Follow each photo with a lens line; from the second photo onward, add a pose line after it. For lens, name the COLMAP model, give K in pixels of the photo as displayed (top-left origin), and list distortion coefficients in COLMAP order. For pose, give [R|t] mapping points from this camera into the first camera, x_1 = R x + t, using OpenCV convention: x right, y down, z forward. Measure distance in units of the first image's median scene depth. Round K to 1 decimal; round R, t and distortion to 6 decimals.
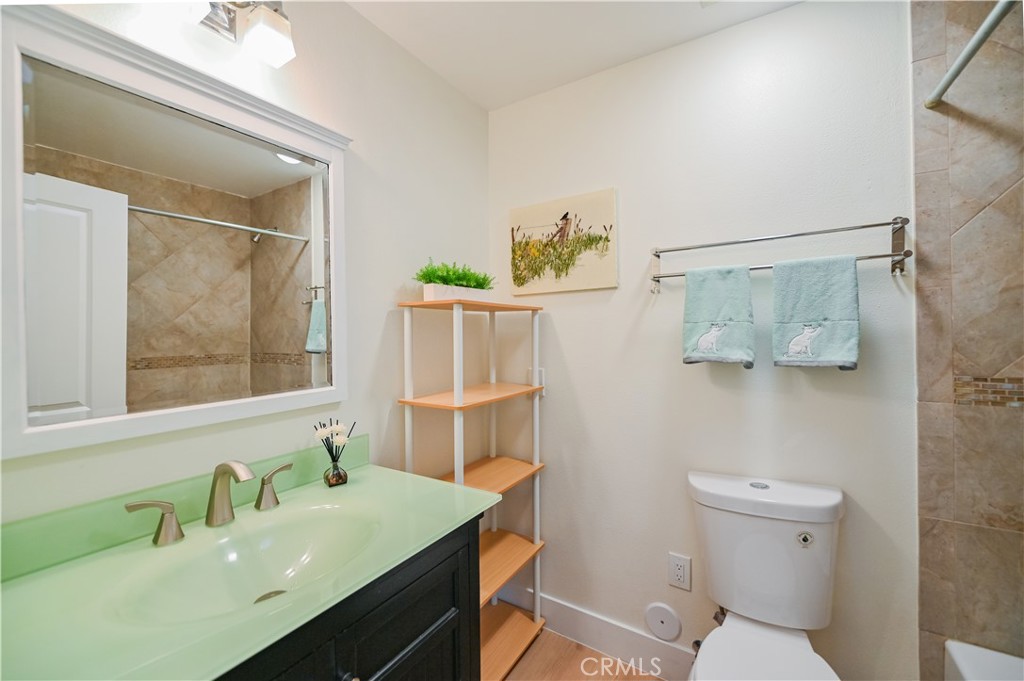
lens RADIAL K [[416.9, 0, 511.8], [0, 416.9, 336.8], [0, 0, 1]] dist [-0.004004, -0.000263]
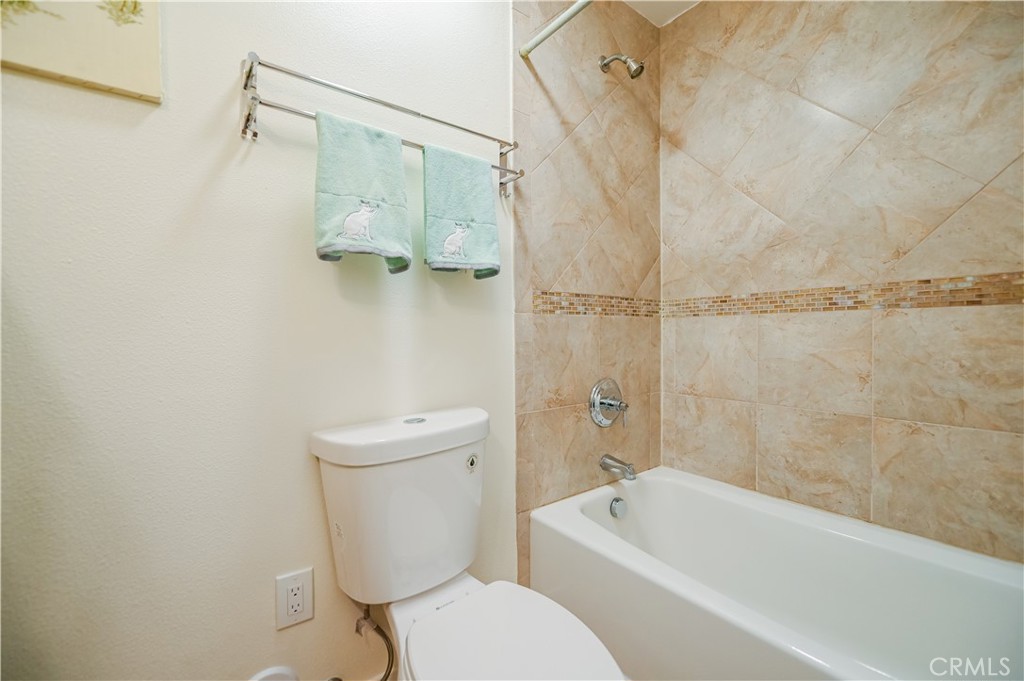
lens RADIAL K [[416.9, 0, 511.3], [0, 416.9, 339.6], [0, 0, 1]] dist [-0.004004, -0.000263]
pose [[0.348005, -0.001637, 0.937491, -0.085575], [0.003050, 0.999995, 0.000614, 0.229140], [-0.937488, 0.002645, 0.348008, 0.618249]]
